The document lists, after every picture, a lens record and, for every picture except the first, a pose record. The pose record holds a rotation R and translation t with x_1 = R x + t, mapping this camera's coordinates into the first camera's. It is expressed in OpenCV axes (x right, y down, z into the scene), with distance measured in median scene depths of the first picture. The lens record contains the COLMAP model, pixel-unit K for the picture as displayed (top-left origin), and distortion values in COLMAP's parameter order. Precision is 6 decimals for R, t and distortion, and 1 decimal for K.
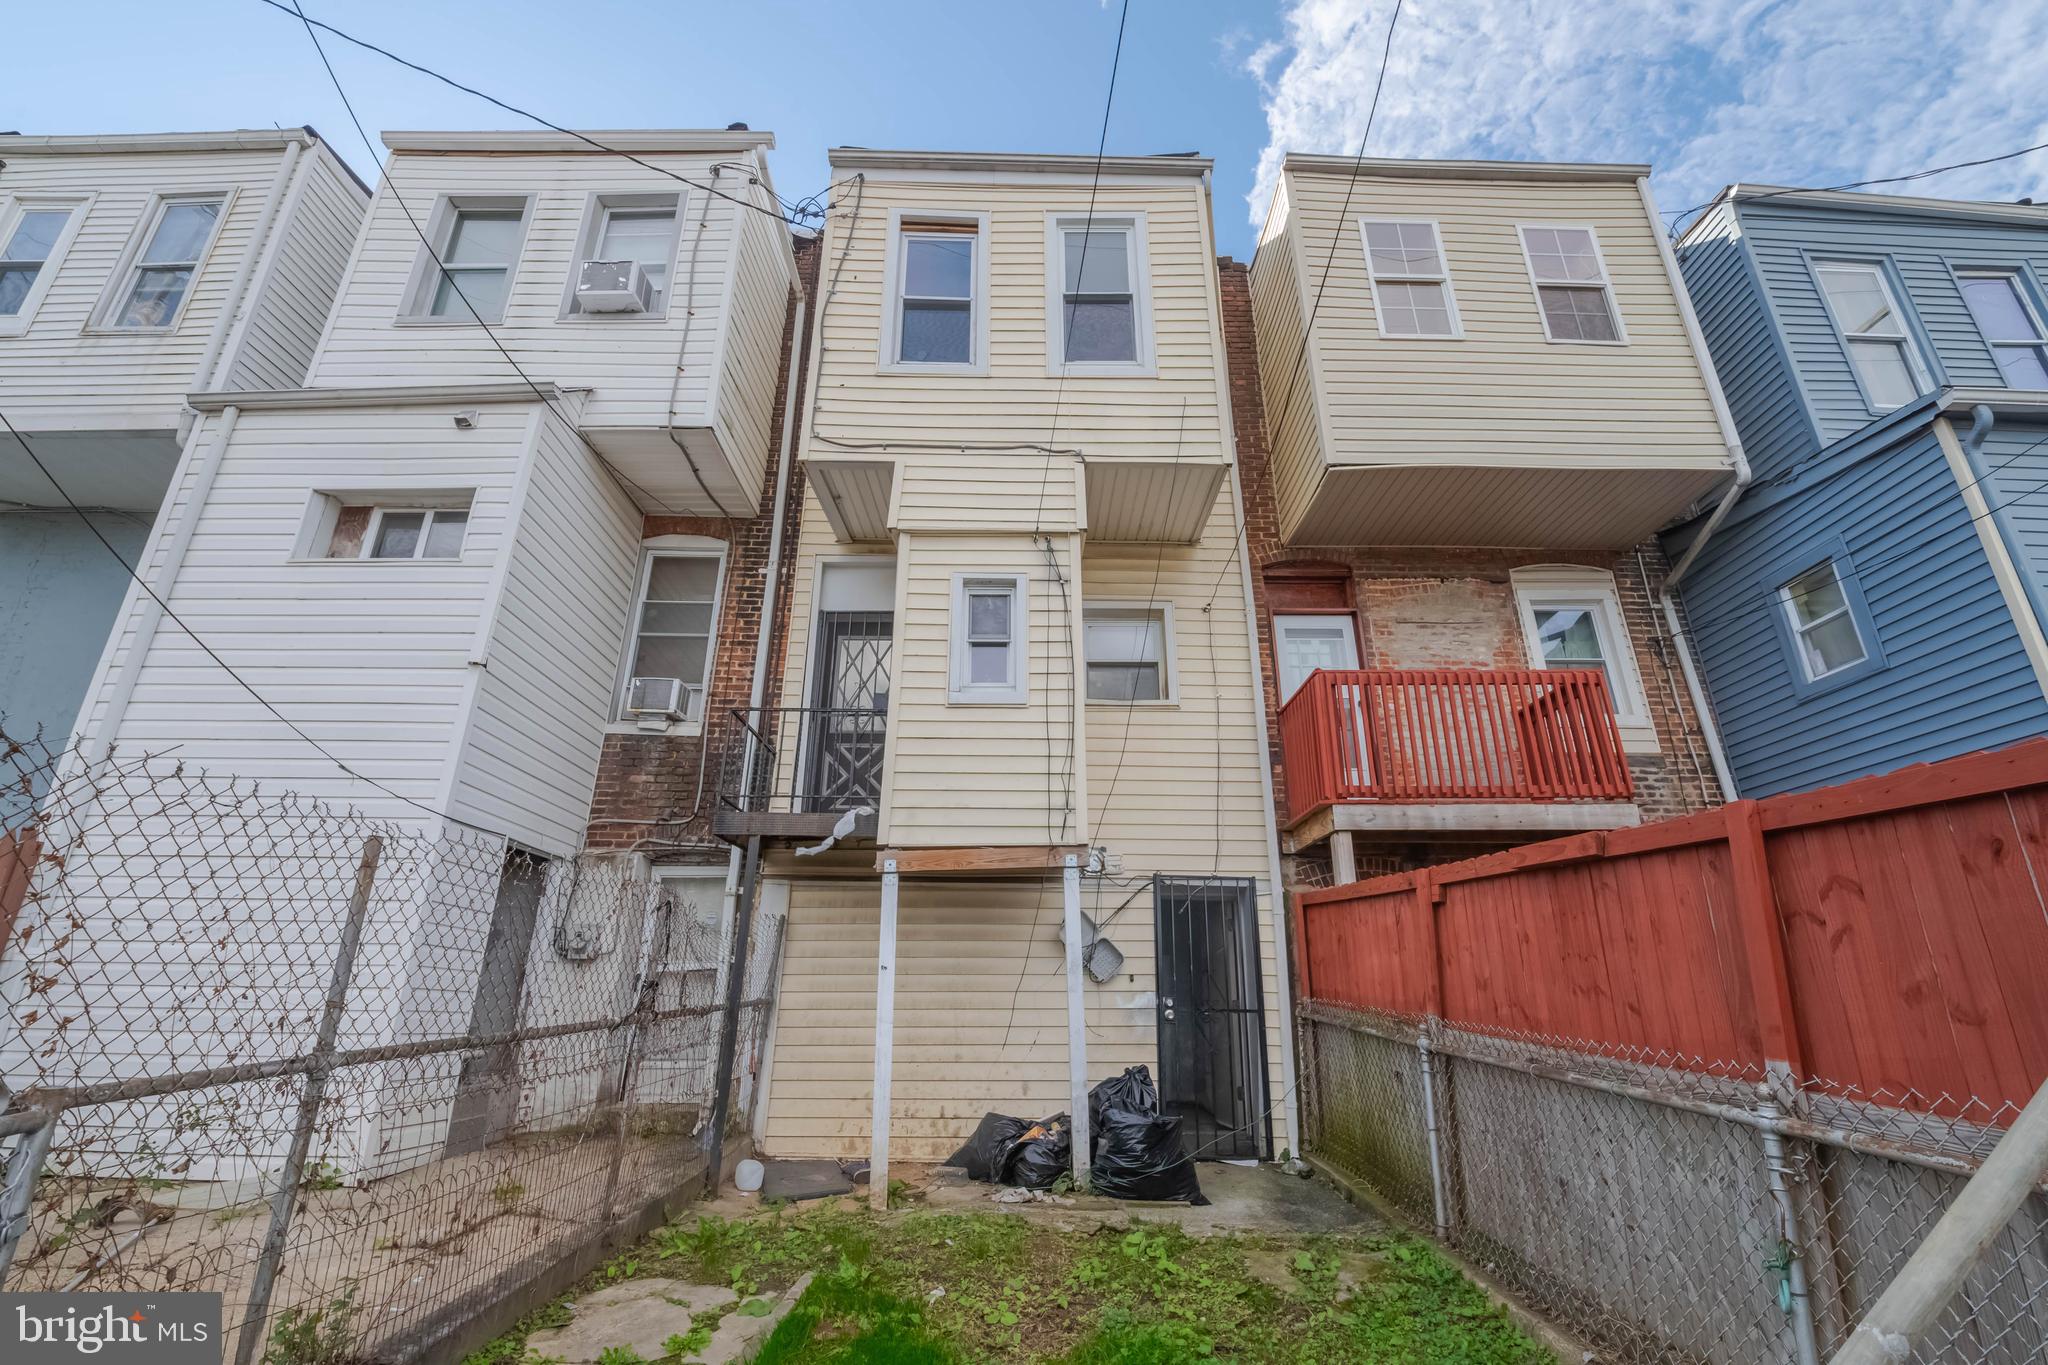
lens RADIAL K [[872.0, 0, 1022.2], [0, 872.0, 690.2], [0, 0, 1]] dist [-0.011053, -0.002961]
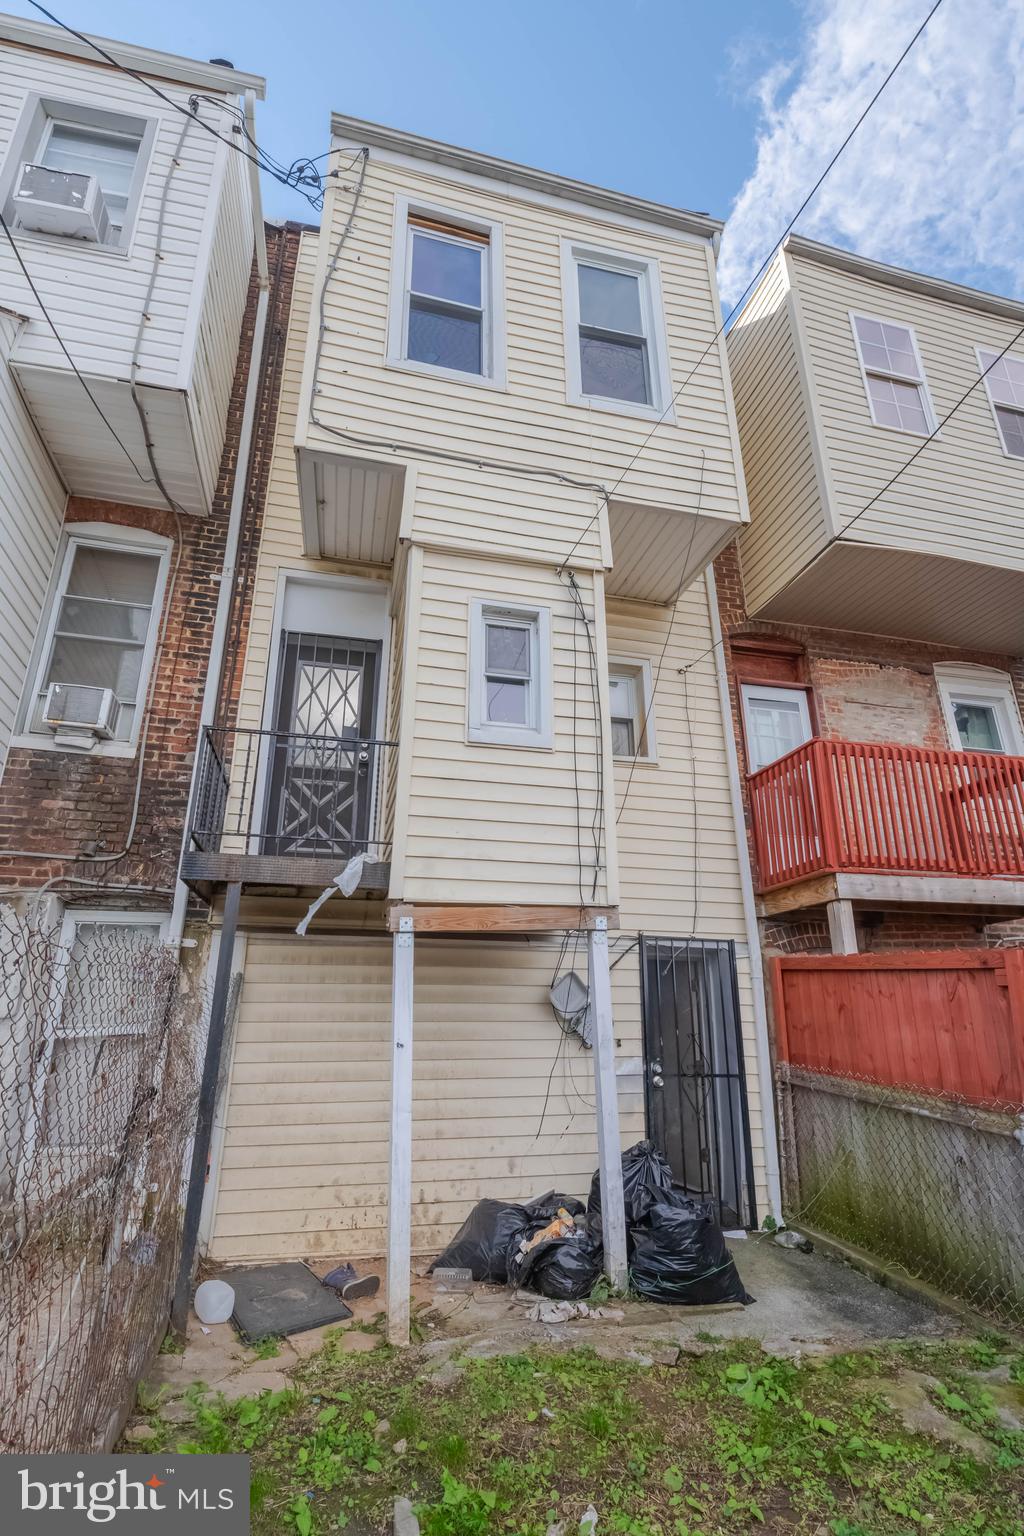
lens RADIAL K [[759.4, 0, 518.8], [0, 759.4, 767.4], [0, 0, 1]] dist [-0.003628, -0.006617]
pose [[0.972425, 0.072235, 0.221748, -0.177340], [-0.076956, 0.996953, 0.012713, 0.024192], [-0.220154, -0.029427, 0.975021, 0.204420]]
